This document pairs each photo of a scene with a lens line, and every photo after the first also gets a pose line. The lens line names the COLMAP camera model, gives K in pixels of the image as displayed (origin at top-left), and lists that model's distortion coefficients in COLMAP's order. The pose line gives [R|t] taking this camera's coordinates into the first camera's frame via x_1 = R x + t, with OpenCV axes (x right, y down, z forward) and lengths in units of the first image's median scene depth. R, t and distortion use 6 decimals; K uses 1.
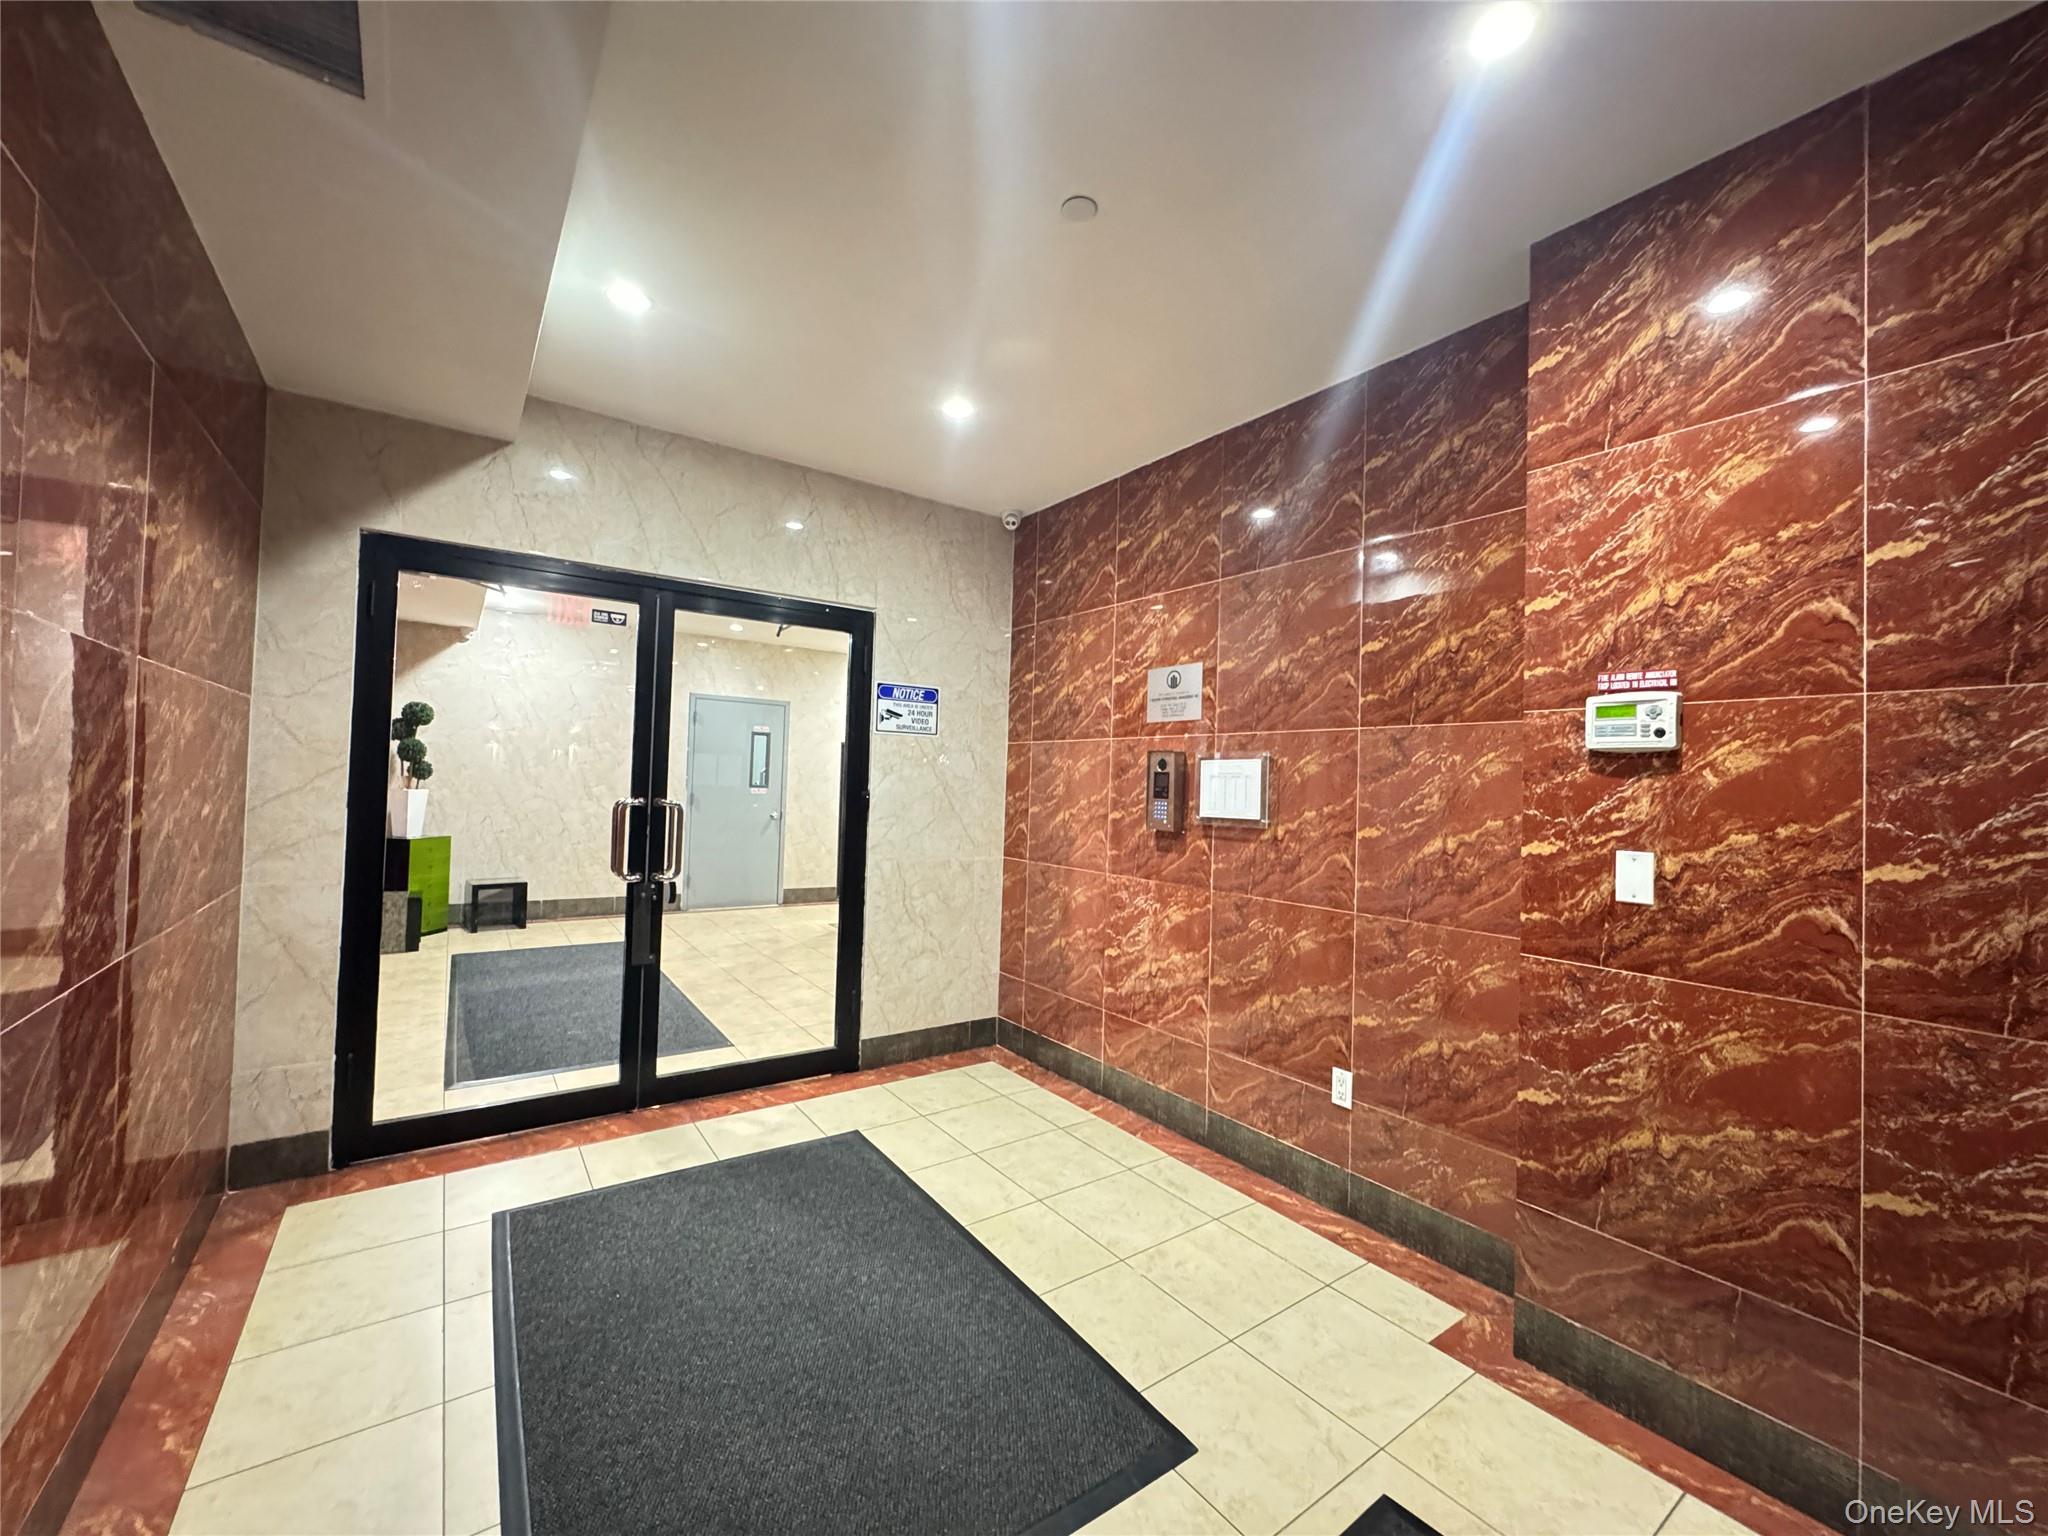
lens RADIAL K [[814.5, 0, 1027.8], [0, 814.5, 769.5], [0, 0, 1]] dist [-0.002066, 0.000125]
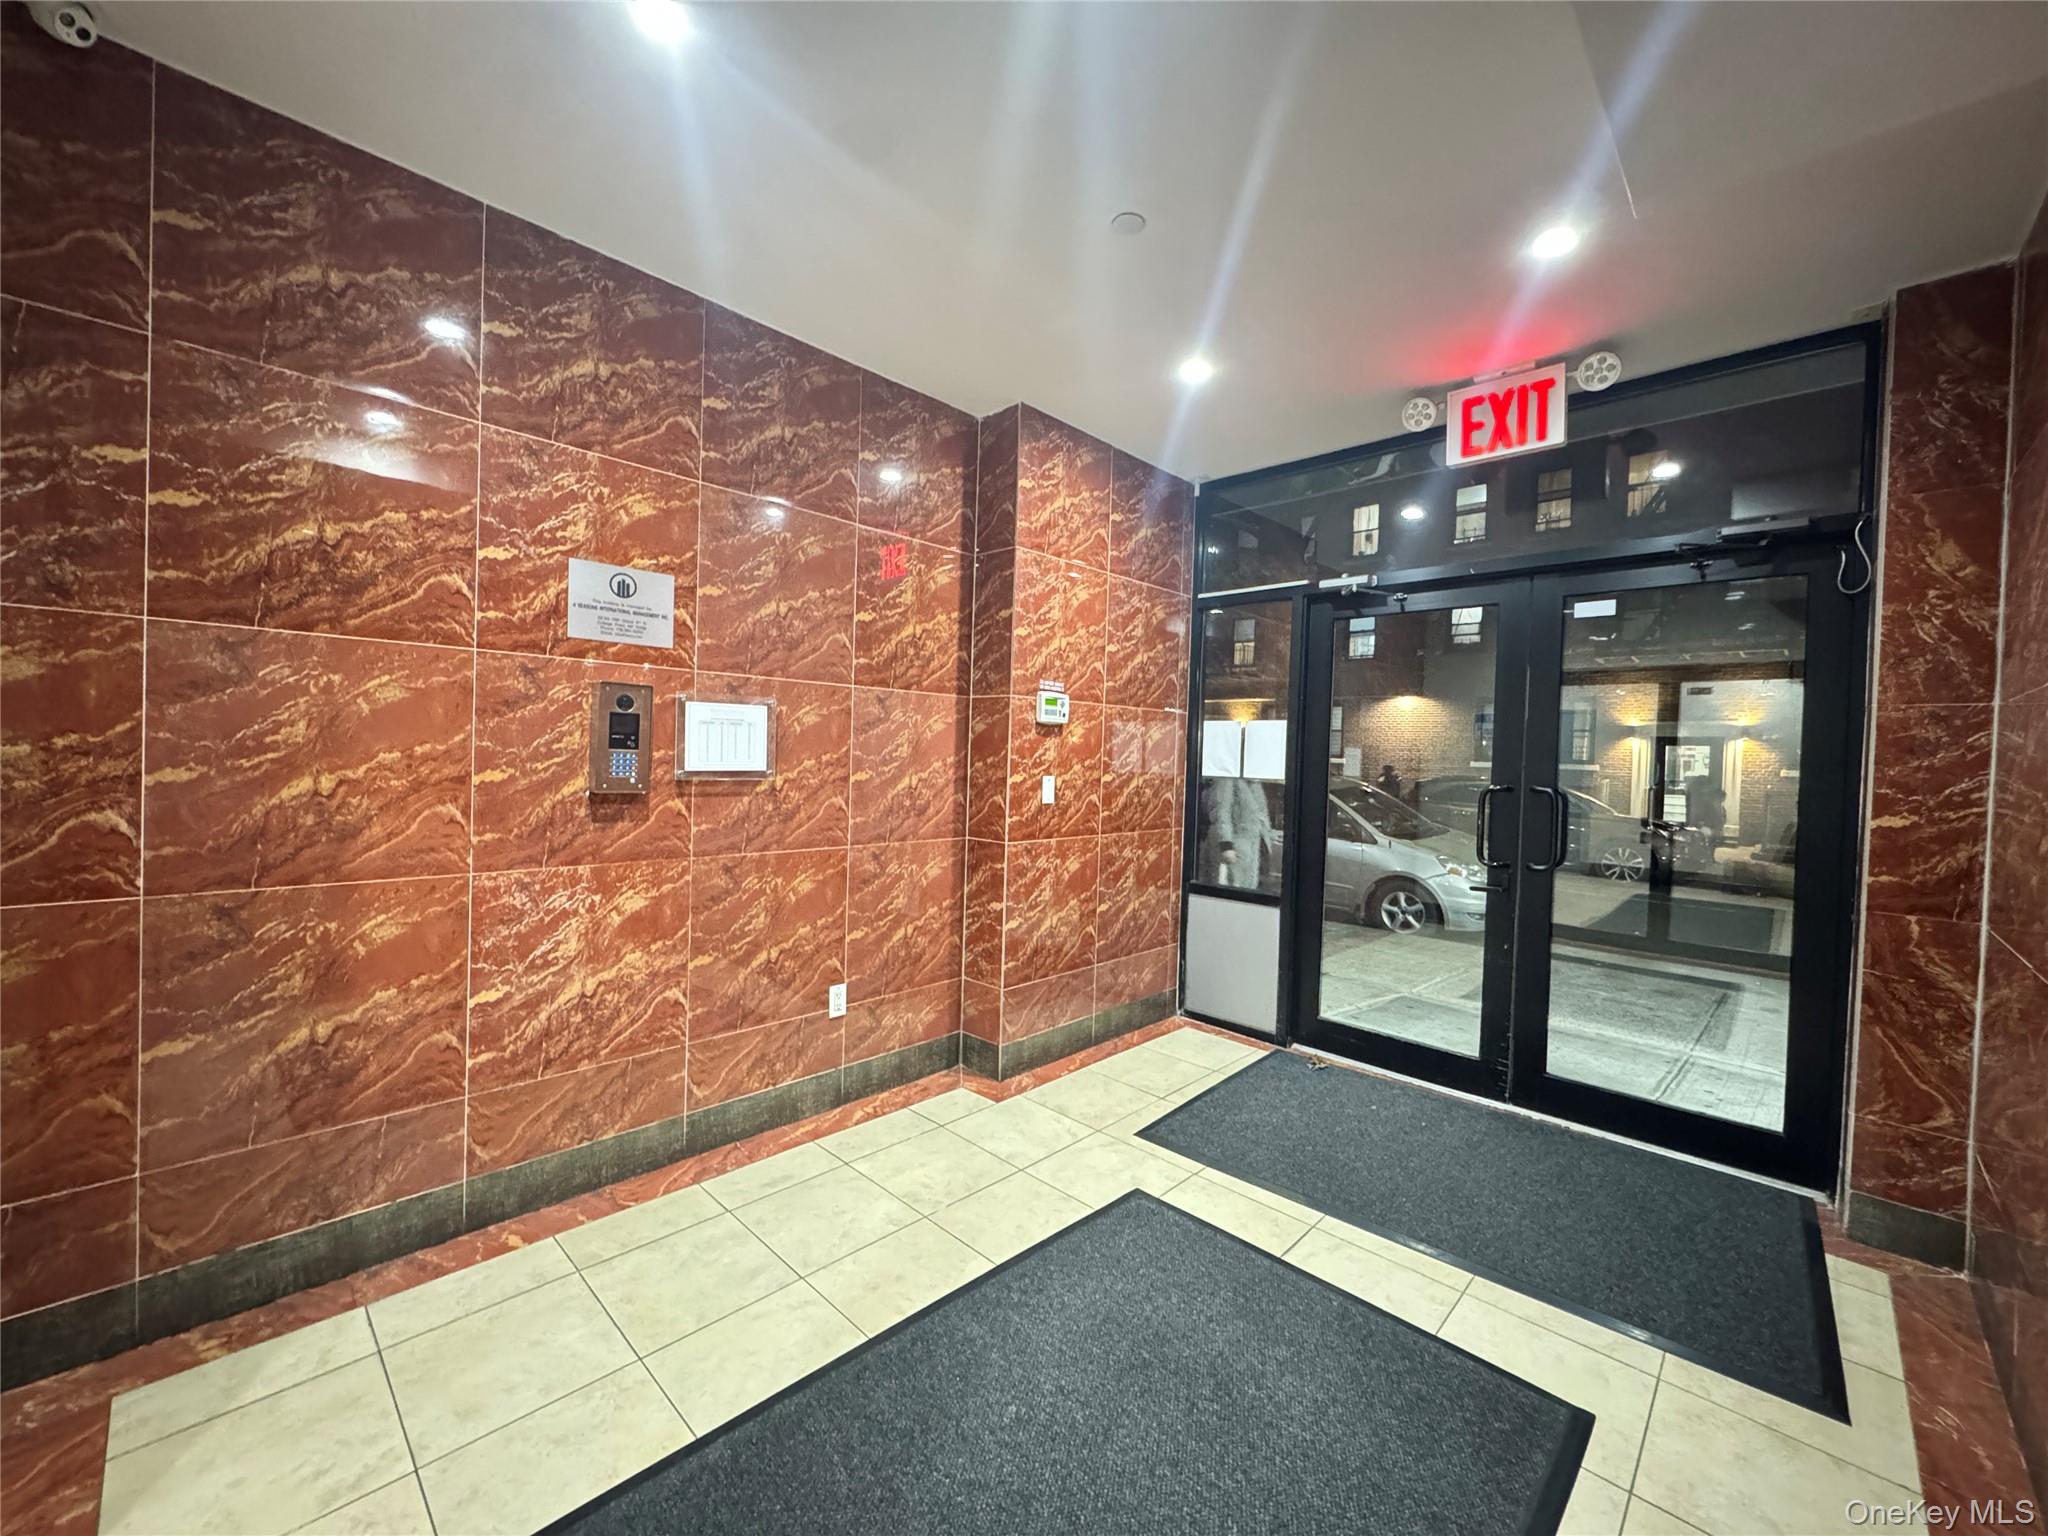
lens RADIAL K [[814.5, 0, 1018.2], [0, 814.5, 764.6], [0, 0, 1]] dist [-0.002066, 0.000125]
pose [[-0.175287, -0.054962, 0.982982, -0.697451], [-0.059766, 0.997193, 0.045099, -0.005351], [-0.982702, -0.050843, -0.178079, 0.886961]]
